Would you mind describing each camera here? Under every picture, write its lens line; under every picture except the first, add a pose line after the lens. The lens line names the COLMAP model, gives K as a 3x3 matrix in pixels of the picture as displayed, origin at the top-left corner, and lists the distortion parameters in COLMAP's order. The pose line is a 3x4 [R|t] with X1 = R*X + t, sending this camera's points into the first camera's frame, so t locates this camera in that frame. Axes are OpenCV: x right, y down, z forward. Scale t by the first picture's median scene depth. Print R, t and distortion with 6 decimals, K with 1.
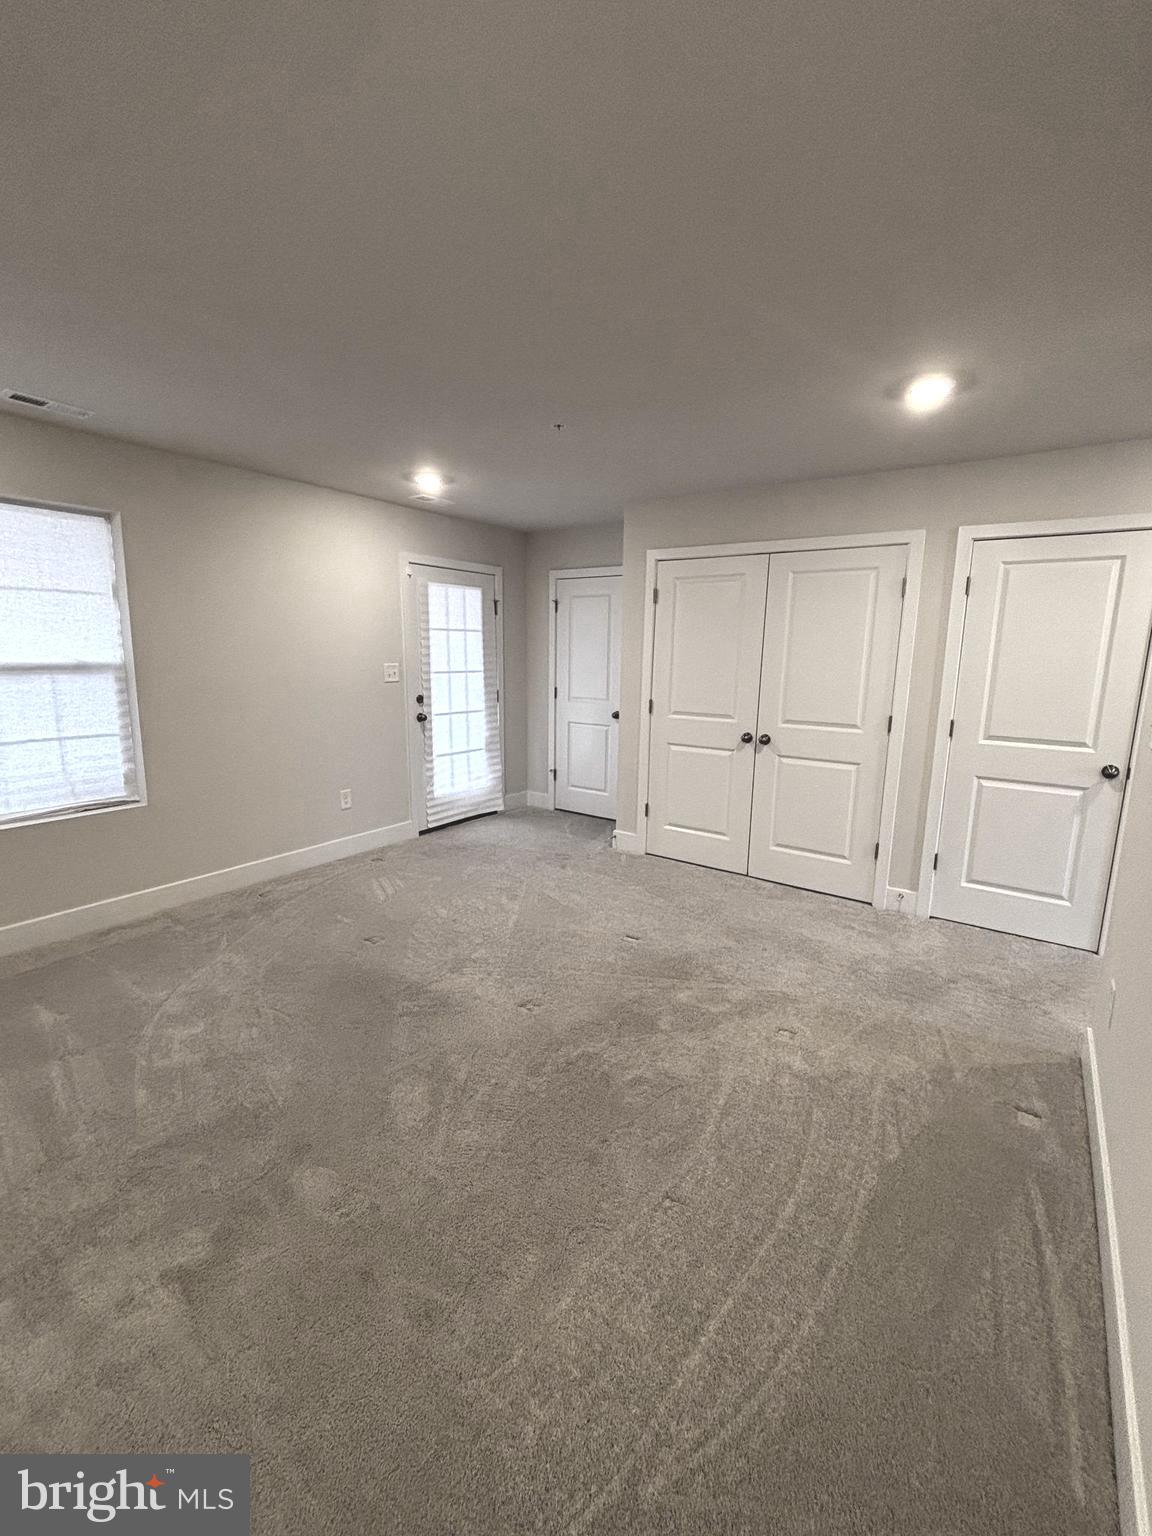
lens RADIAL K [[674.2, 0, 571.4], [0, 674.2, 776.4], [0, 0, 1]] dist [-0.001930, -0.000189]
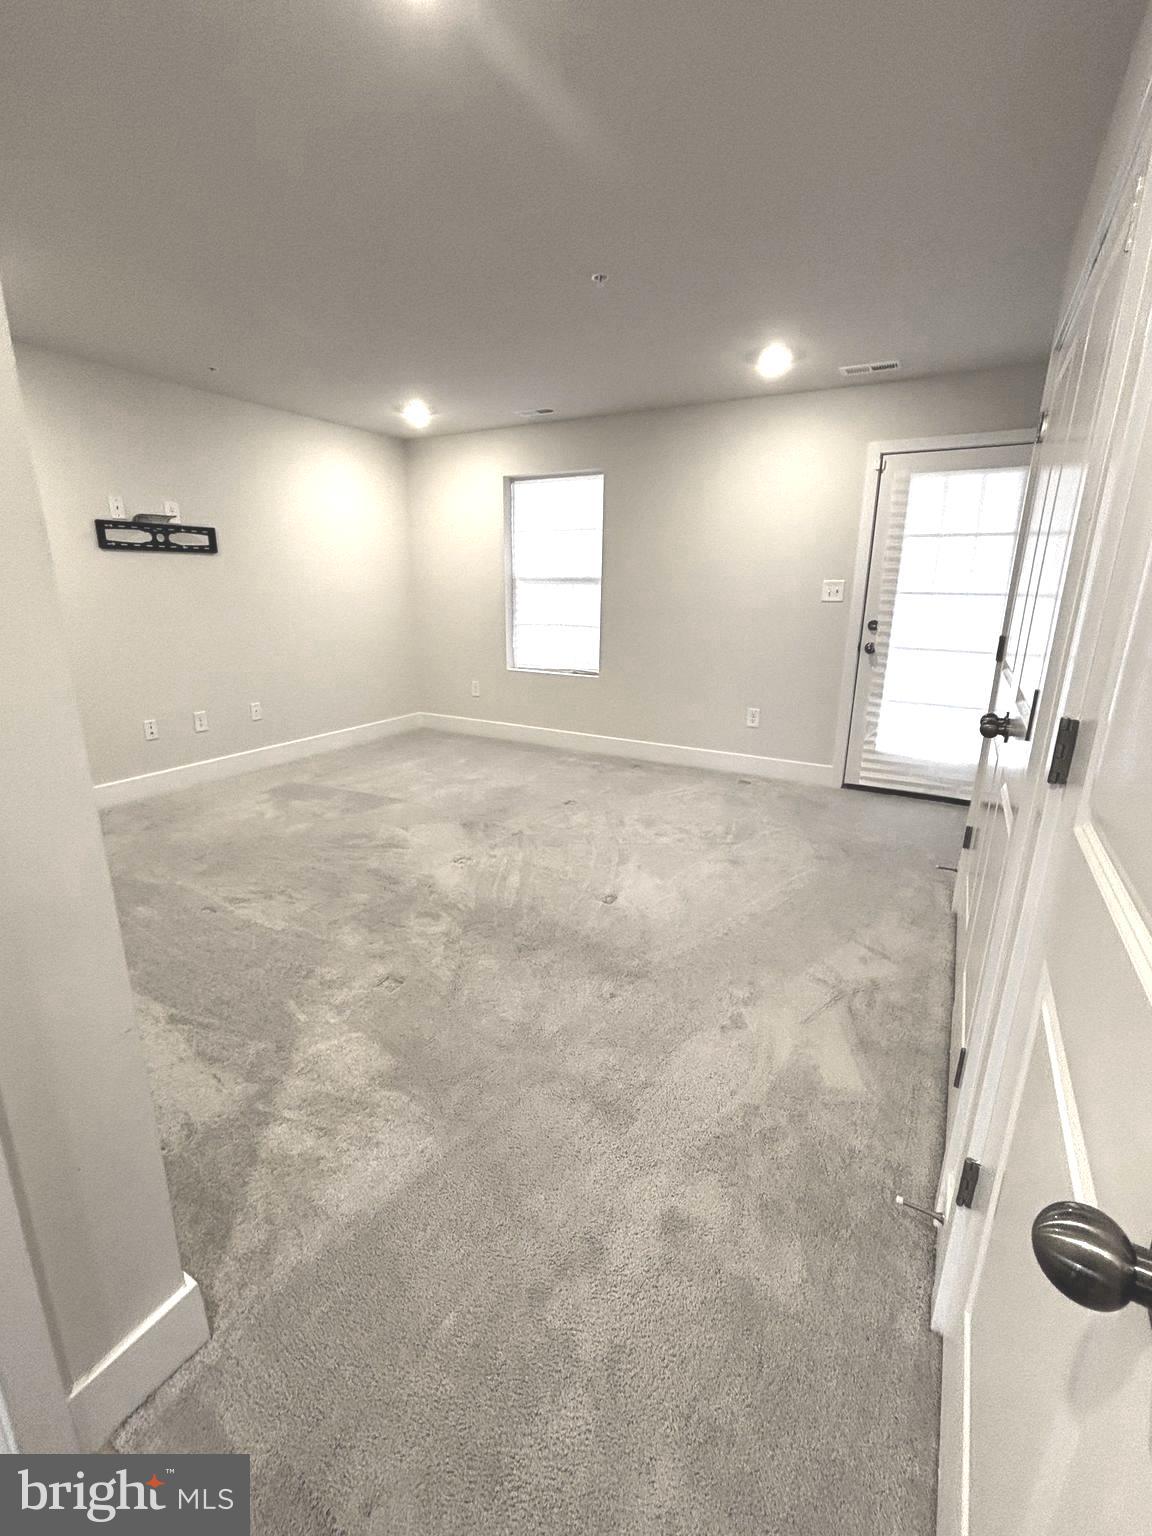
lens RADIAL K [[674.2, 0, 569.7], [0, 674.2, 762.5], [0, 0, 1]] dist [-0.001930, -0.000189]
pose [[0.085976, 0.247225, -0.965136, 0.556899], [-0.193429, 0.954433, 0.227252, -0.068952], [0.977340, 0.167147, 0.129879, 0.547512]]
